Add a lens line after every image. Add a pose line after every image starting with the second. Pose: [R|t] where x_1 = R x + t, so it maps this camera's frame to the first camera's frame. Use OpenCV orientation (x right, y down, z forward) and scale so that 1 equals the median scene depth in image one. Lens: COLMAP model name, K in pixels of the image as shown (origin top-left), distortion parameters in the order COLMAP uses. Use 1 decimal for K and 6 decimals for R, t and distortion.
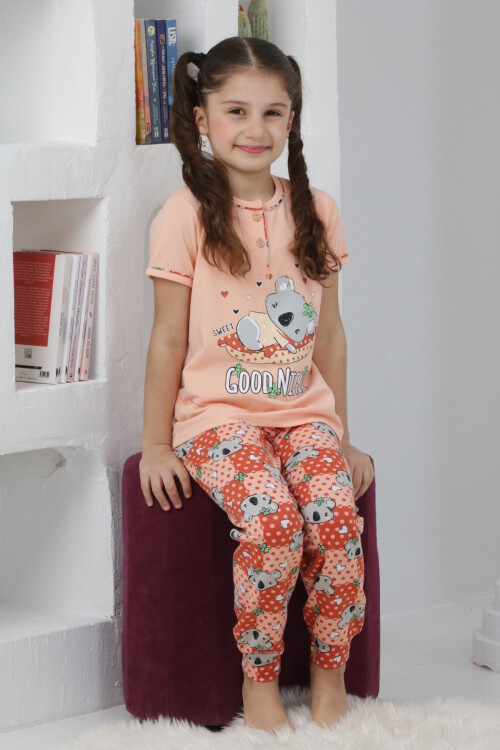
lens RADIAL K [[3509.1, 0, 250.0], [0, 3509.1, 375.0], [0, 0, 1]] dist [-0.053175, 1.220410]
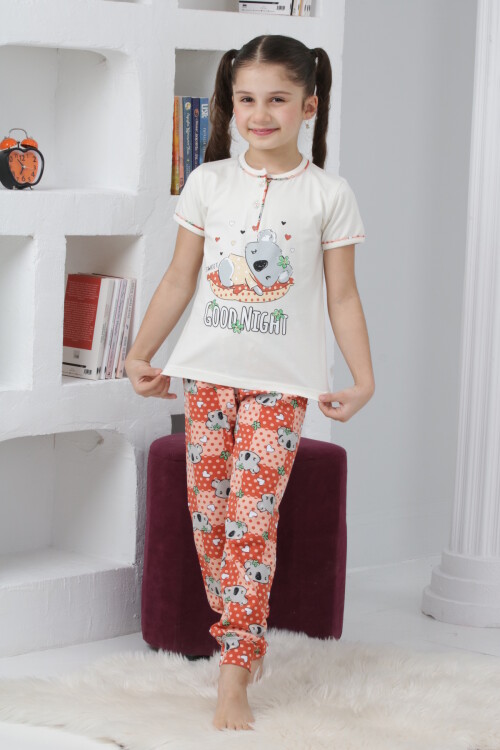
lens RADIAL K [[2516.1, 0, 250.0], [0, 2516.1, 375.0], [0, 0, 1]] dist [-0.230060, -0.449552]
pose [[0.997496, 0.053061, -0.046759, 0.042345], [-0.052465, 0.998526, 0.013879, -0.014657], [0.047427, -0.011391, 0.998810, 0.091964]]
